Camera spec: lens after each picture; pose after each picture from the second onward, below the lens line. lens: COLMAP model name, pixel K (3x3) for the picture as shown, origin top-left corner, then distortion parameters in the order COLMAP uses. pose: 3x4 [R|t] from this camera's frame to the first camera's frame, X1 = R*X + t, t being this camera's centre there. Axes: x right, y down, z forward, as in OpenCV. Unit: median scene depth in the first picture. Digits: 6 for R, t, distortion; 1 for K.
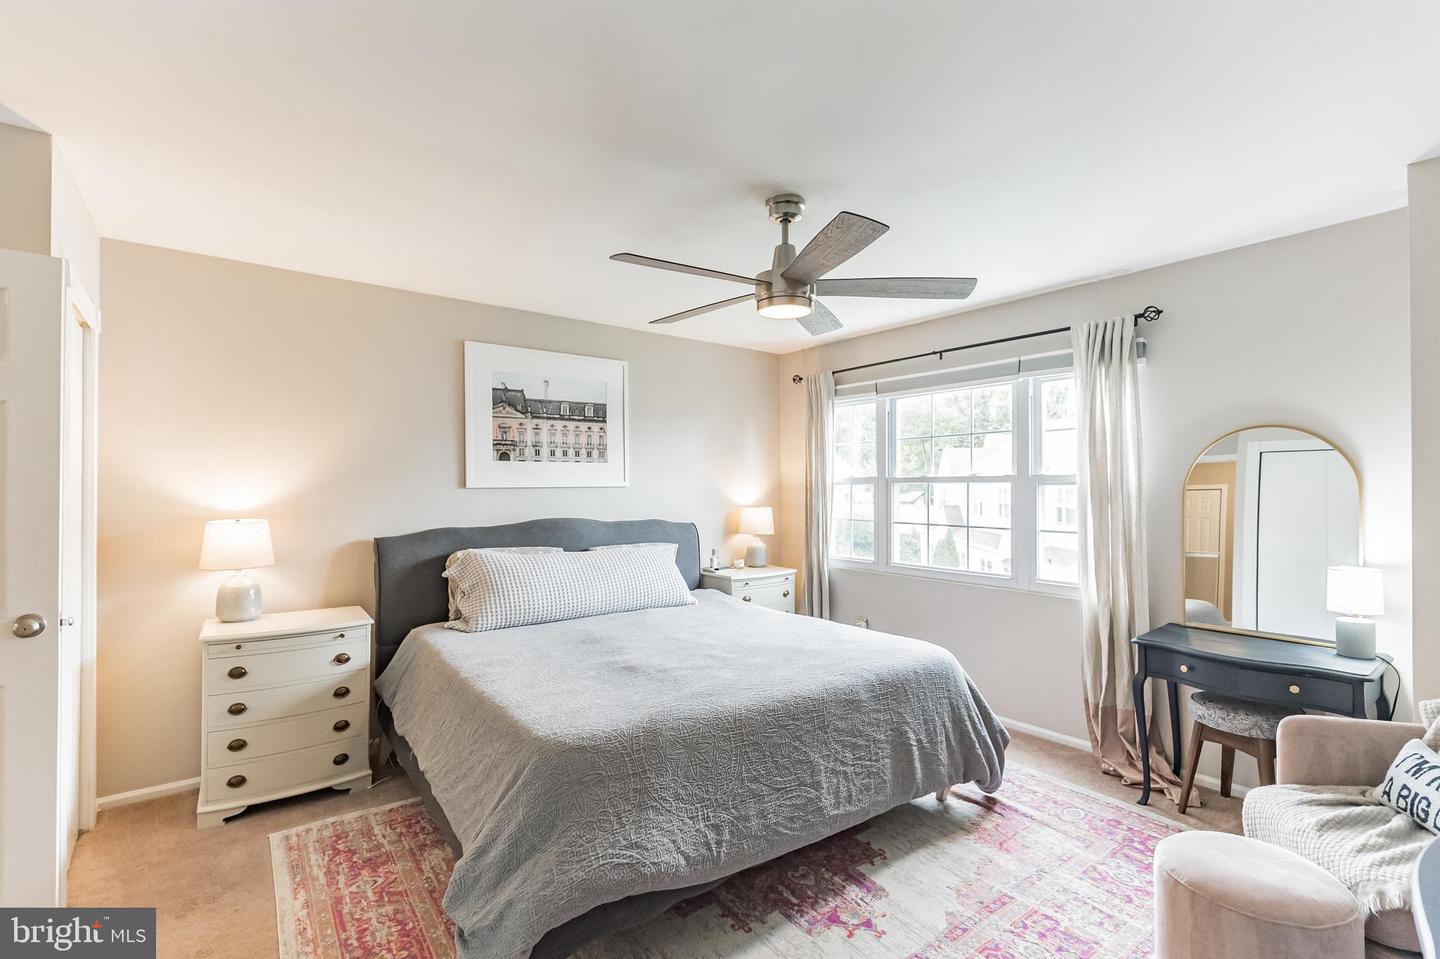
lens RADIAL K [[658.8, 0, 721.0], [0, 658.8, 485.6], [0, 0, 1]] dist [0.001751, 0.000102]
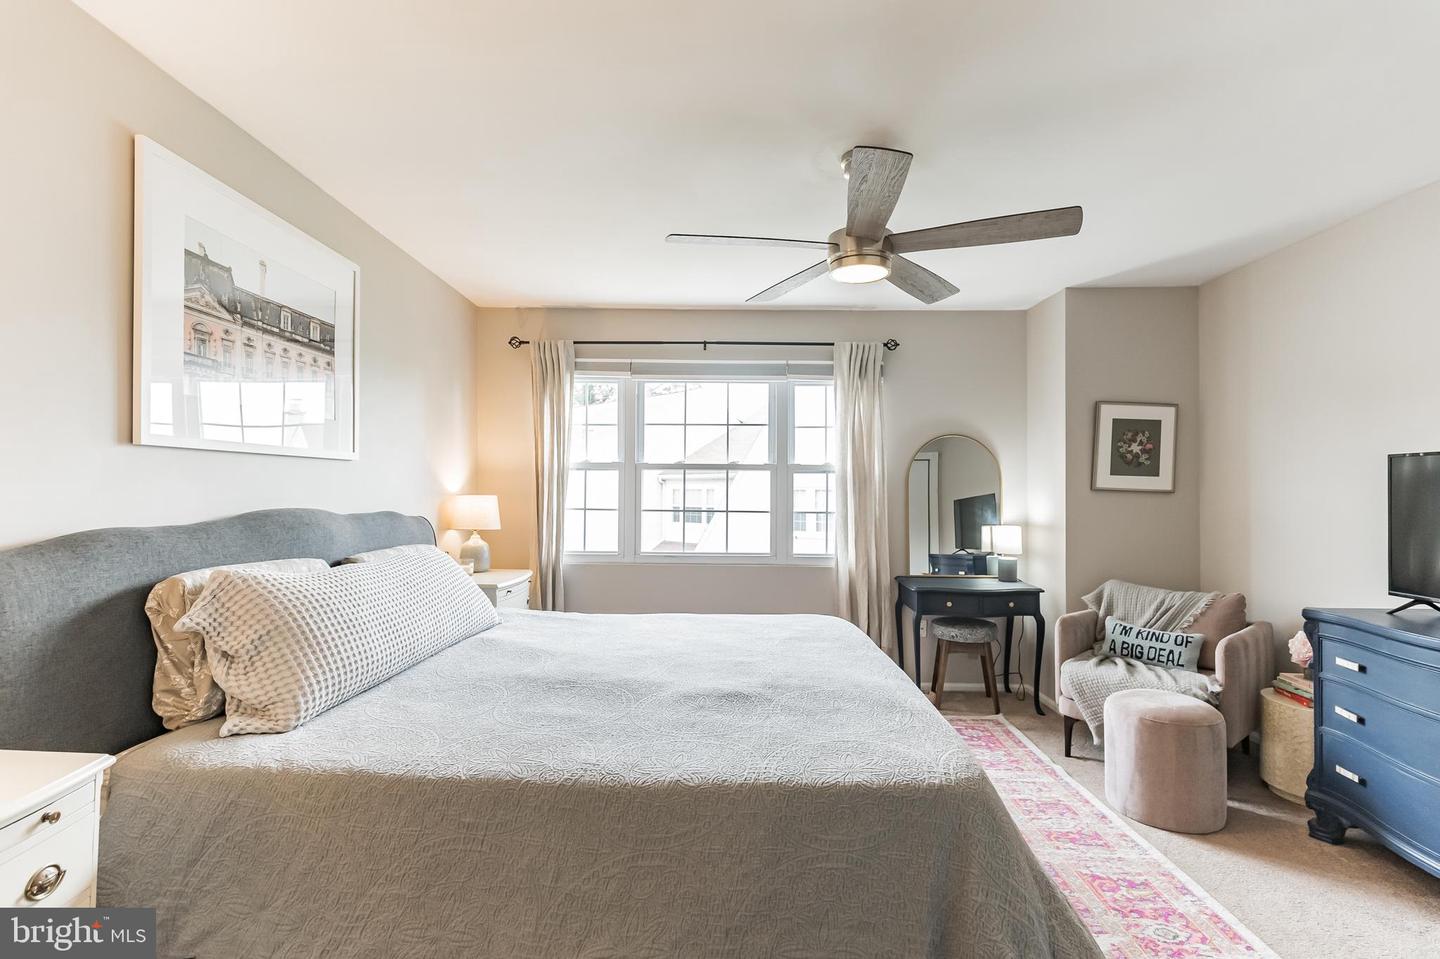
lens RADIAL K [[658.8, 0, 721.0], [0, 658.8, 485.6], [0, 0, 1]] dist [0.001751, 0.000102]
pose [[0.615647, 0.014576, 0.787887, -0.479789], [-0.011830, 0.999887, -0.009255, 0.031284], [-0.787933, -0.003623, 0.615750, 0.360803]]
